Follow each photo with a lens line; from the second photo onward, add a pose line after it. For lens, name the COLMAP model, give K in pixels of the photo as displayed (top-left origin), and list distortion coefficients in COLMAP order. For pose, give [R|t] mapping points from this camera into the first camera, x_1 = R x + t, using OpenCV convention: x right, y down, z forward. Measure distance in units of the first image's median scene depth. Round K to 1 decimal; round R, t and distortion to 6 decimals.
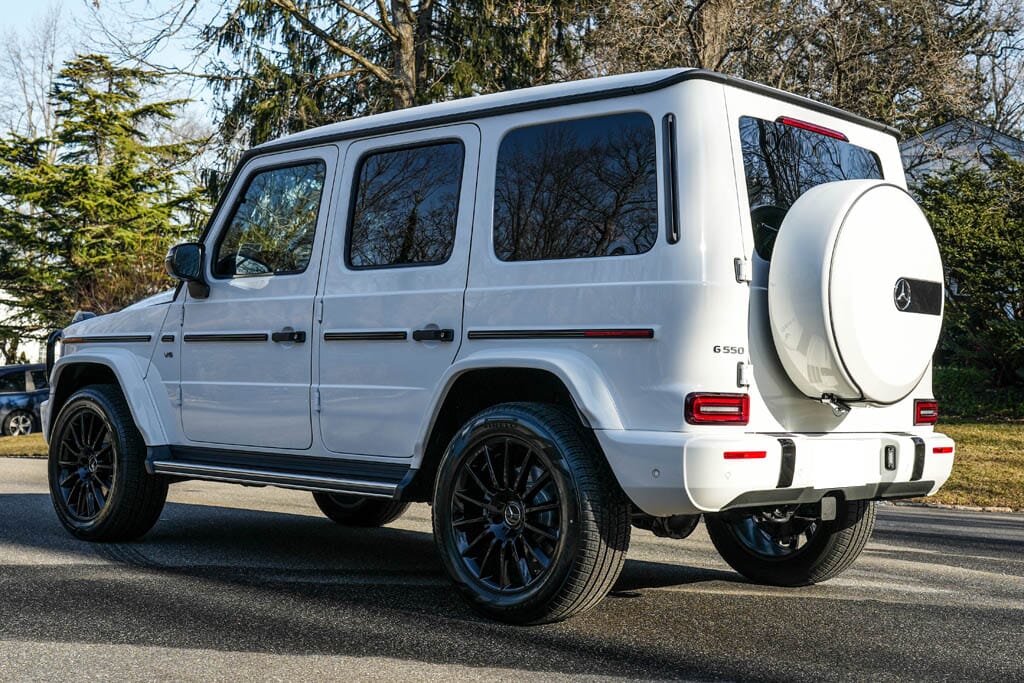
lens RADIAL K [[1026.7, 0, 512.0], [0, 1026.7, 341.5], [0, 0, 1]] dist [-0.010291, -0.009799]
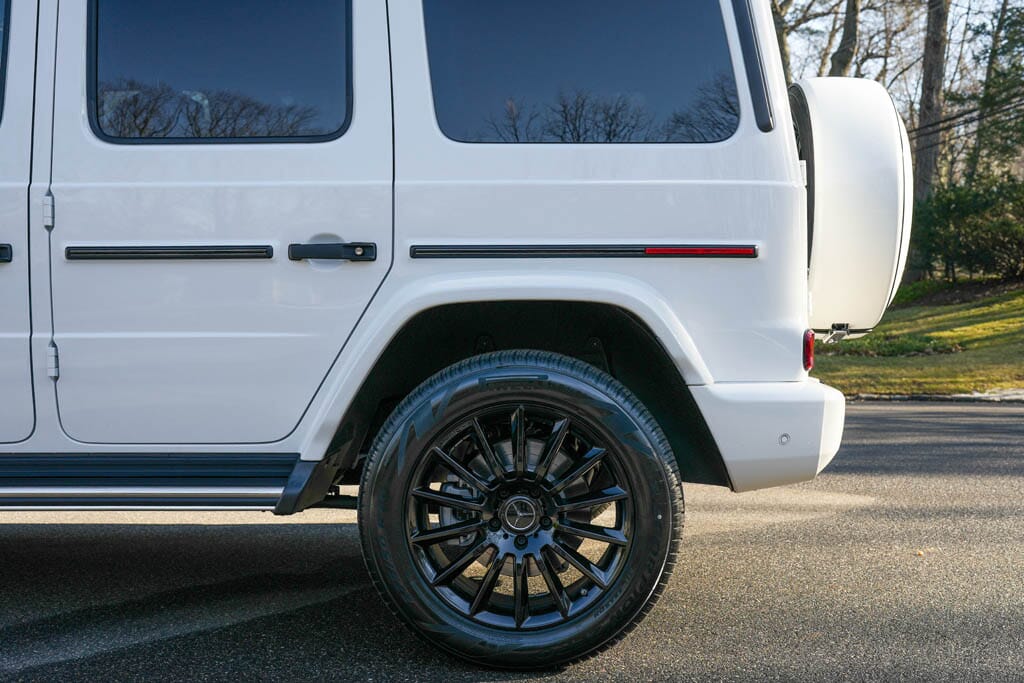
lens RADIAL K [[1026.7, 0, 512.0], [0, 1026.7, 341.5], [0, 0, 1]] dist [-0.010291, -0.009799]
pose [[0.812257, -0.043132, 0.581702, -0.365097], [-0.002237, 0.997025, 0.077051, 0.000286], [-0.583295, -0.063886, 0.809744, 0.418005]]
